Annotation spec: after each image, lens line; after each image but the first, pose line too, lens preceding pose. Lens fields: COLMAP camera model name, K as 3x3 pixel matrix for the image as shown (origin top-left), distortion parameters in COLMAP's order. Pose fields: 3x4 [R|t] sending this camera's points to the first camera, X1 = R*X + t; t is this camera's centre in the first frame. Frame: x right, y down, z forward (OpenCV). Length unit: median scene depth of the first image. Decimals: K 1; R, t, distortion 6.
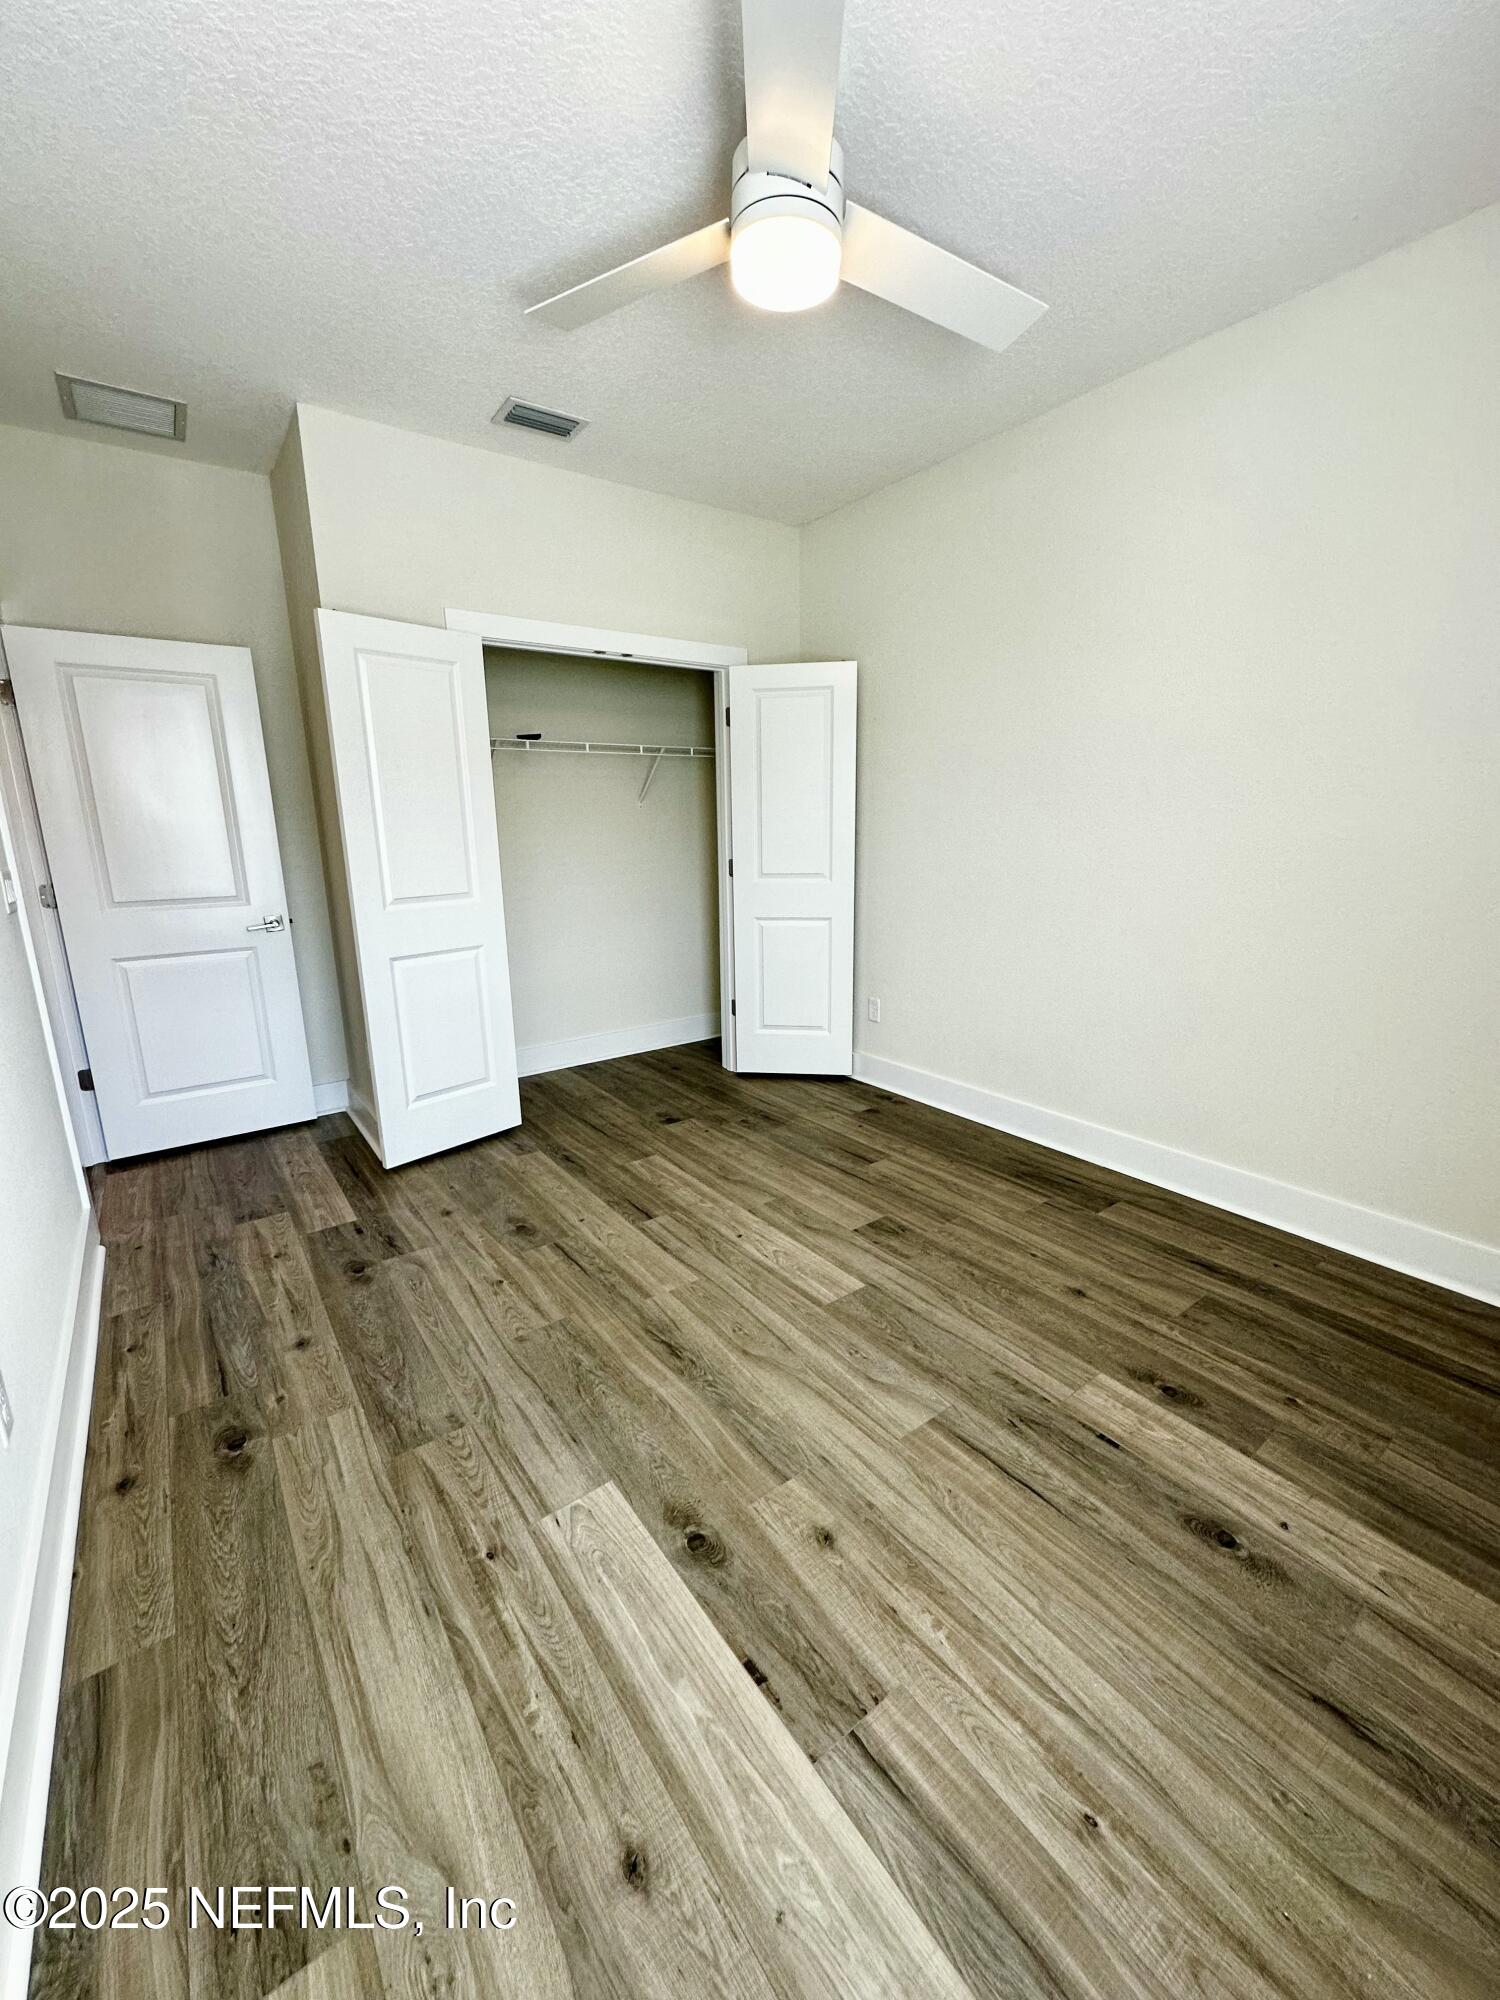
lens RADIAL K [[793.1, 0, 753.1], [0, 793.1, 995.5], [0, 0, 1]] dist [-0.005009, 0.000080]
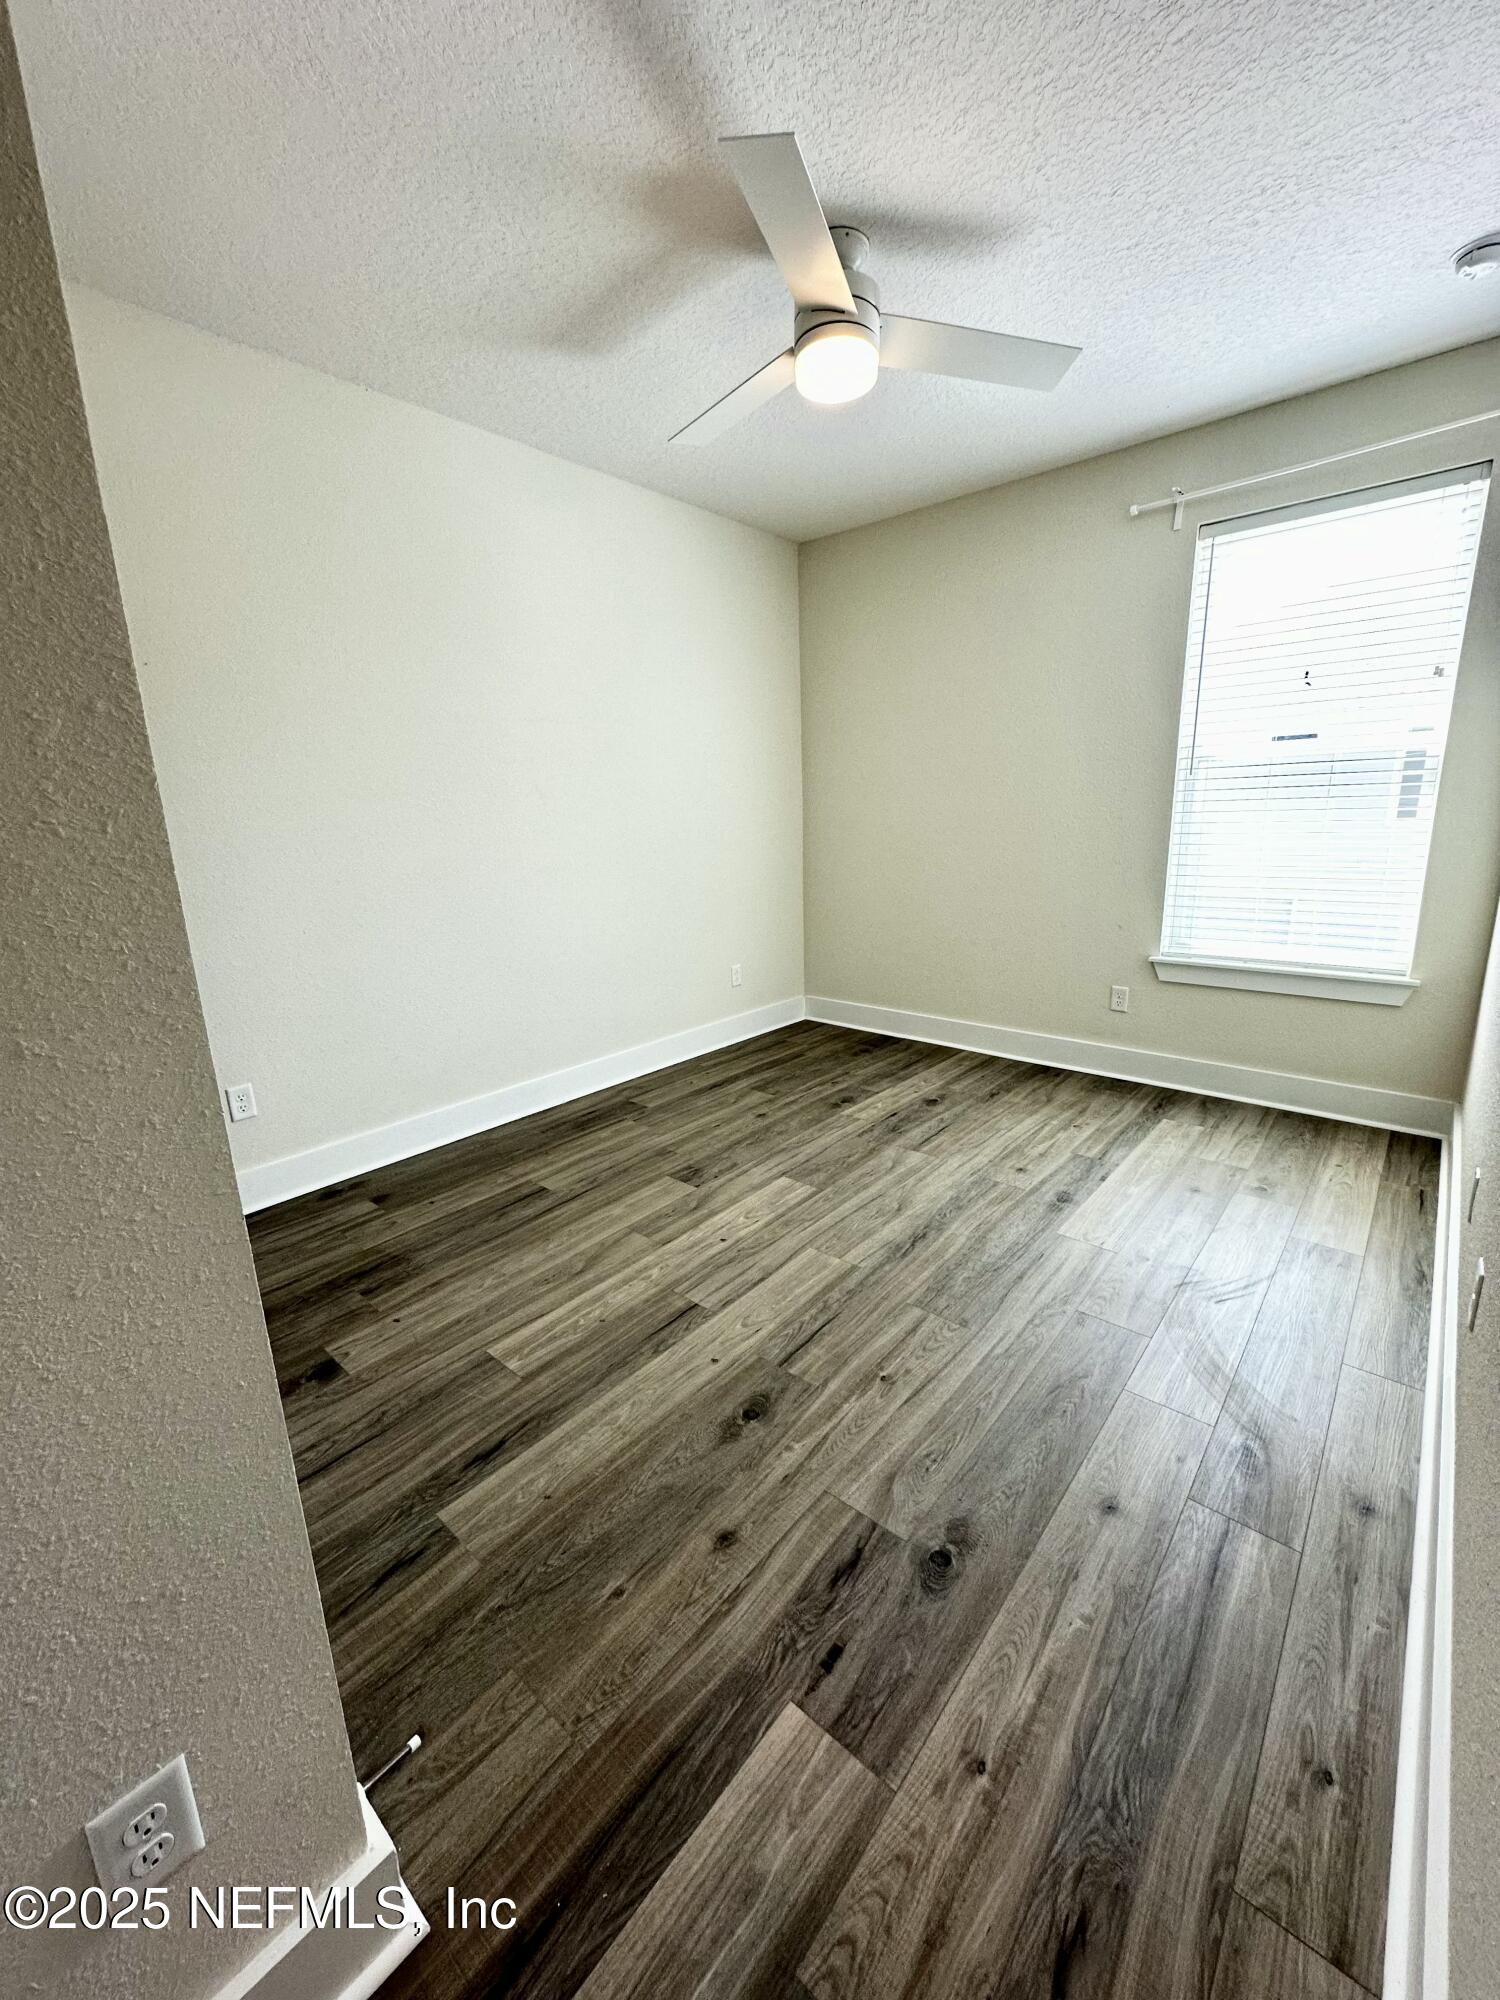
lens RADIAL K [[793.1, 0, 753.1], [0, 793.1, 995.5], [0, 0, 1]] dist [-0.005009, 0.000080]
pose [[-0.212277, -0.203063, 0.955879, -0.875549], [0.243489, 0.936329, 0.252983, -0.203537], [-0.946389, 0.286449, -0.149317, 1.026003]]
